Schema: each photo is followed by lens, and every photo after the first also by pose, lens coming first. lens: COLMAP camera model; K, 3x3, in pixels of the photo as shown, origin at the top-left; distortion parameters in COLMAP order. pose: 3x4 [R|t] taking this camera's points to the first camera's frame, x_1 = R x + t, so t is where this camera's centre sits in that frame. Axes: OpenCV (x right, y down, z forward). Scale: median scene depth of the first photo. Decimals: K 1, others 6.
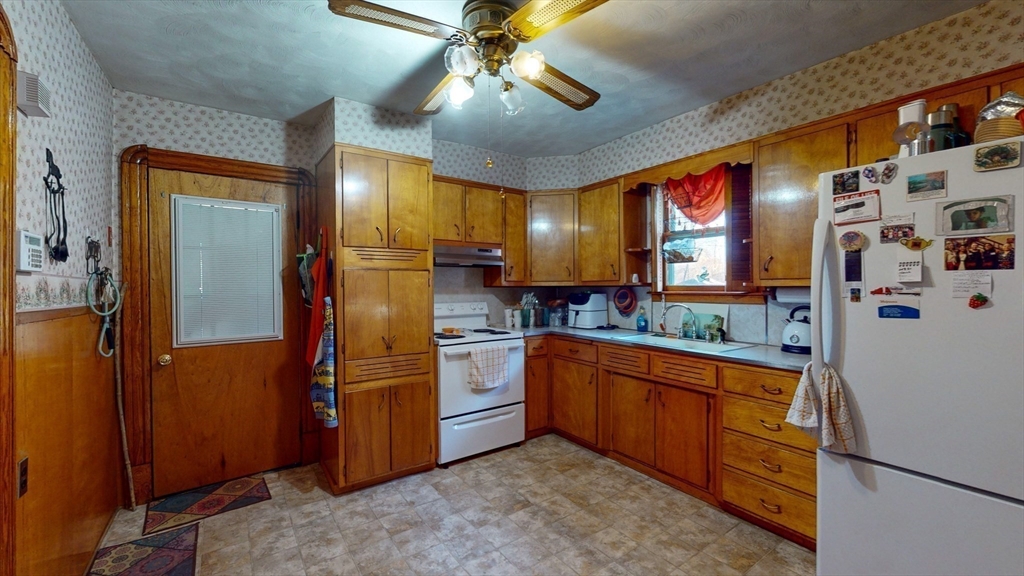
lens RADIAL K [[398.2, 0, 494.6], [0, 398.2, 288.7], [0, 0, 1]] dist [-0.000135, -0.000155]
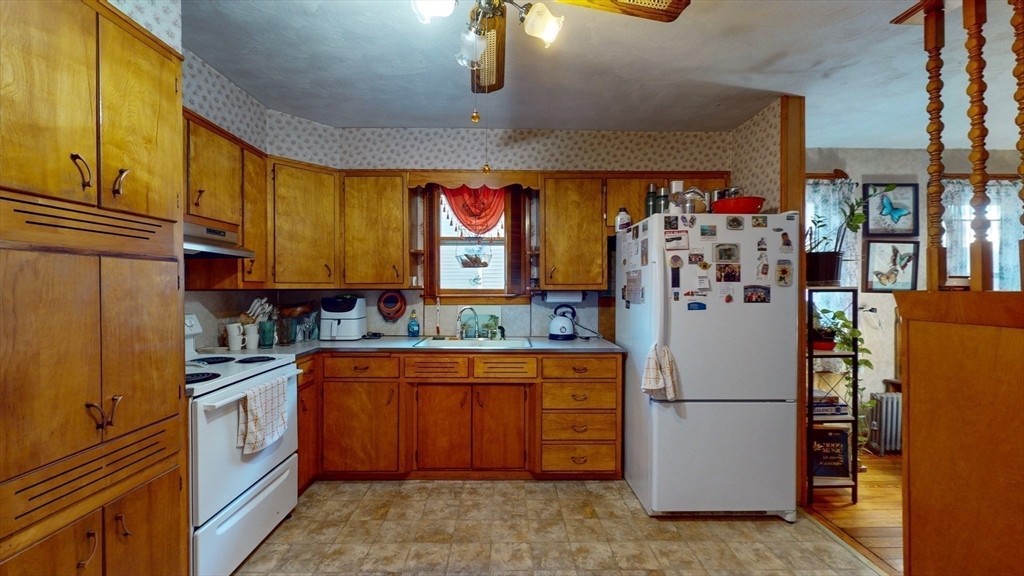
lens RADIAL K [[398.2, 0, 509.4], [0, 398.2, 289.8], [0, 0, 1]] dist [-0.000135, -0.000155]
pose [[0.552136, -0.000558, 0.833754, -0.379437], [0.002576, 0.999996, -0.001037, -0.004738], [-0.833750, 0.002720, 0.552135, 0.348735]]
